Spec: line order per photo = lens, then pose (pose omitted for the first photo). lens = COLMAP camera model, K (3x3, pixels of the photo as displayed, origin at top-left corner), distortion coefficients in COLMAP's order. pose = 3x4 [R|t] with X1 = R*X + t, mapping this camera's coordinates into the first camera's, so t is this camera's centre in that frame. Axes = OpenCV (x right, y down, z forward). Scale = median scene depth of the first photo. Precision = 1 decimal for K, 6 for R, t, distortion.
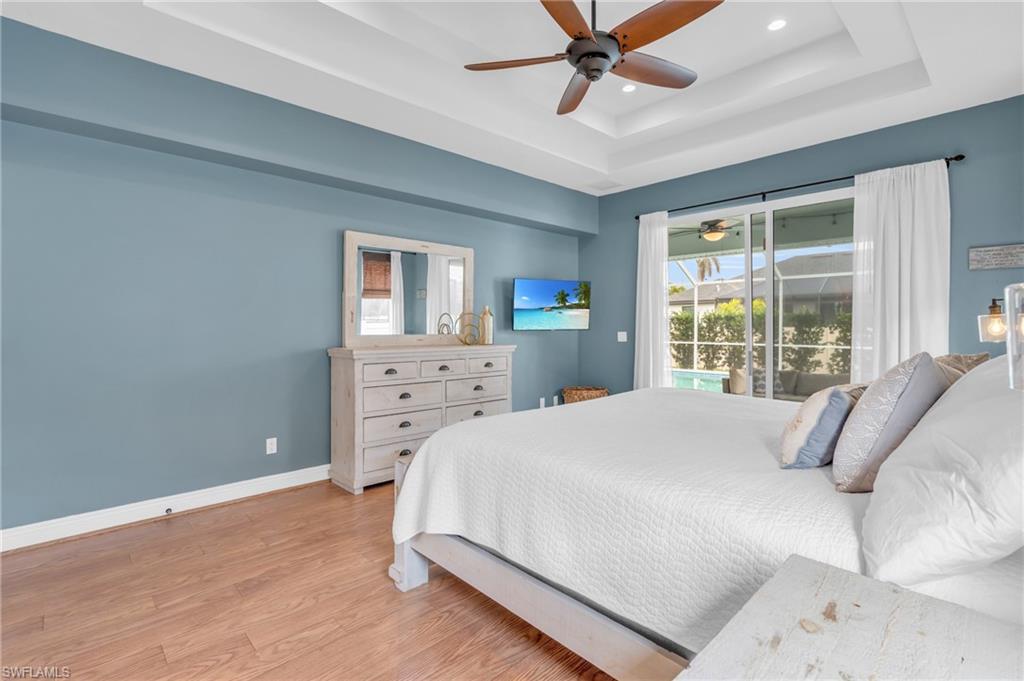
lens RADIAL K [[459.7, 0, 512.0], [0, 459.7, 340.5], [0, 0, 1]] dist [-0.000509, 0.000279]
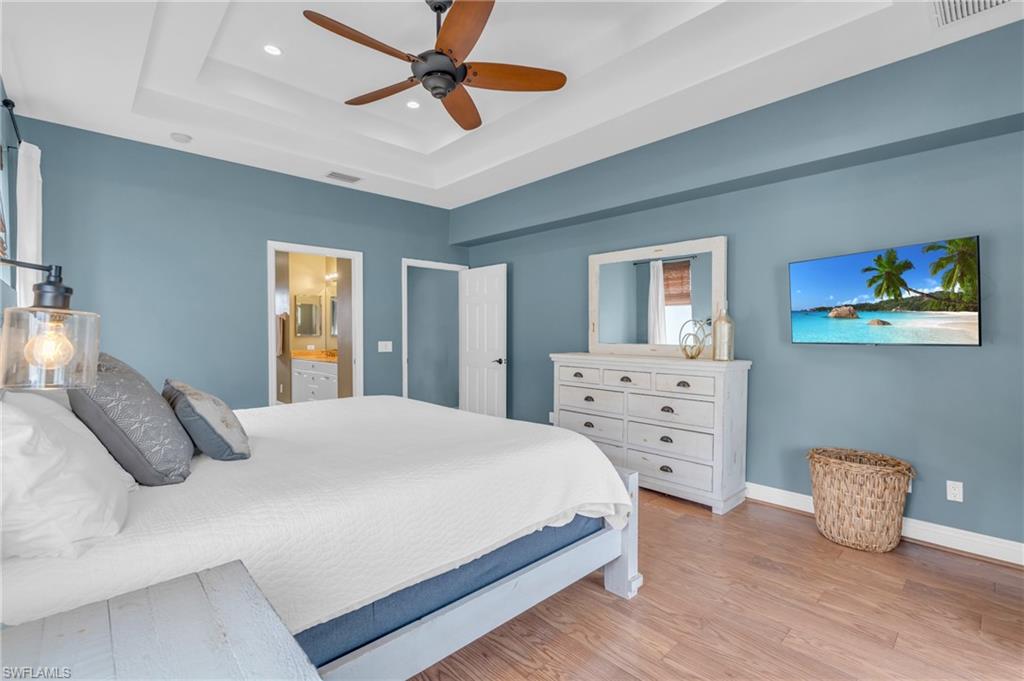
lens RADIAL K [[459.7, 0, 512.0], [0, 459.7, 340.5], [0, 0, 1]] dist [-0.000509, 0.000279]
pose [[0.019923, 0.013737, -0.999707, 0.701688], [-0.039022, 0.999154, 0.012952, -0.020648], [0.999040, 0.038752, 0.020443, 0.649709]]
